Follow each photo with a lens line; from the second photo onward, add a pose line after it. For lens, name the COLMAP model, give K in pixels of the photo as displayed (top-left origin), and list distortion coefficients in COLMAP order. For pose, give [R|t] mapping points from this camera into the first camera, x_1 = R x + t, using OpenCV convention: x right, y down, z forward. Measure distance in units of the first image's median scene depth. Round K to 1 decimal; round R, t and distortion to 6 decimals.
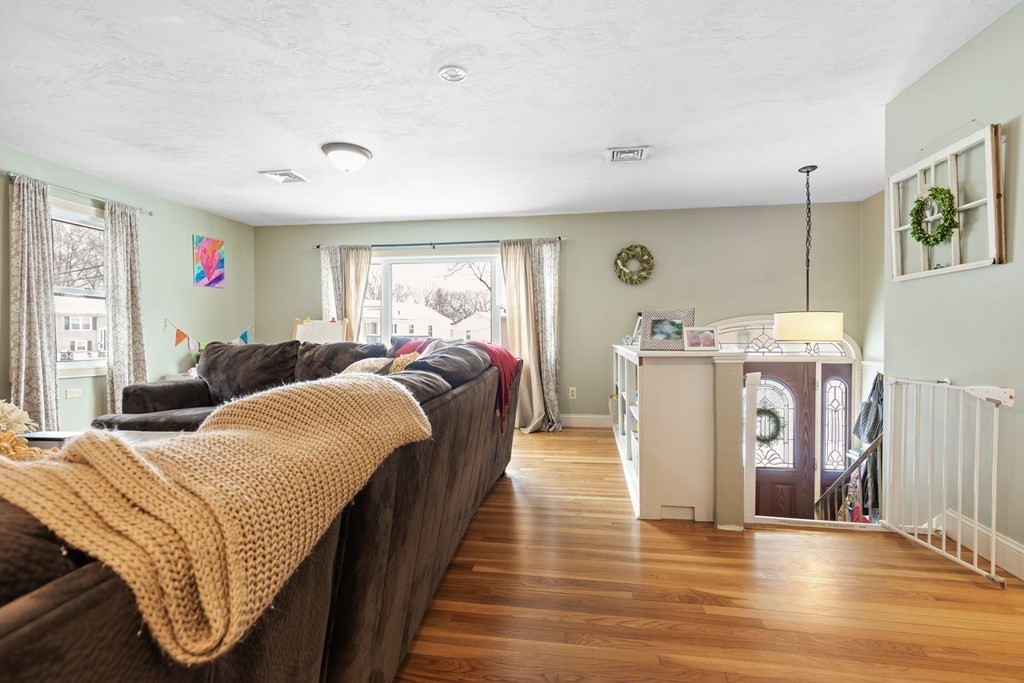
lens RADIAL K [[480.5, 0, 510.9], [0, 480.5, 341.4], [0, 0, 1]] dist [-0.000451, -0.000134]
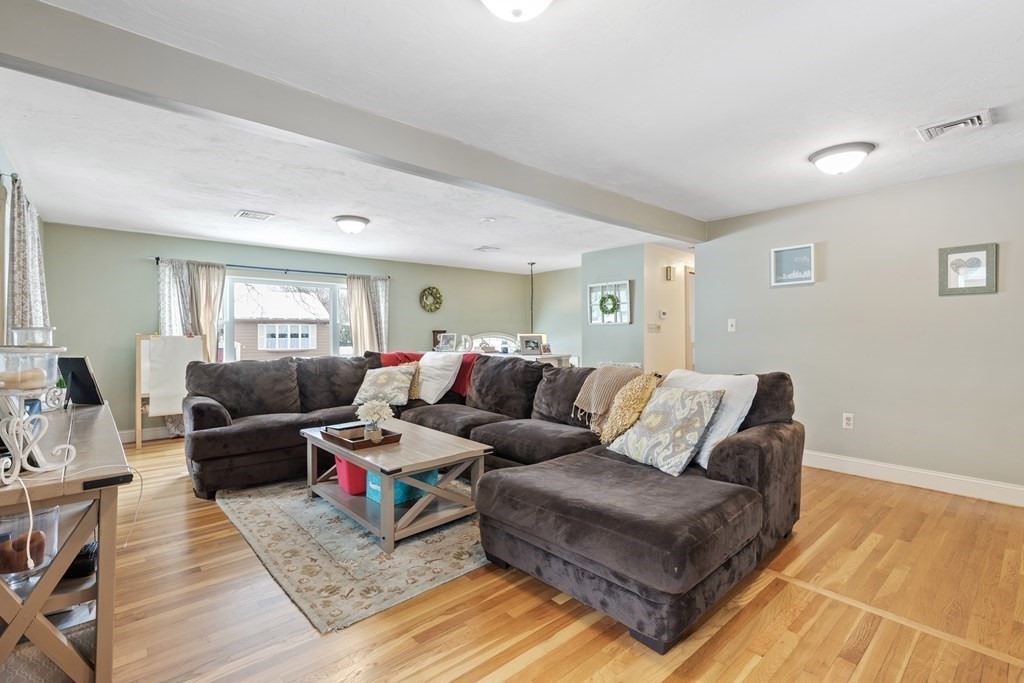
lens RADIAL K [[466.4, 0, 511.5], [0, 466.4, 332.7], [0, 0, 1]] dist [-0.000687, -0.001031]
pose [[0.632820, 0.002084, 0.774296, -0.946562], [0.016330, 0.999738, -0.016037, -0.034172], [-0.774127, 0.022793, 0.632620, -0.172349]]
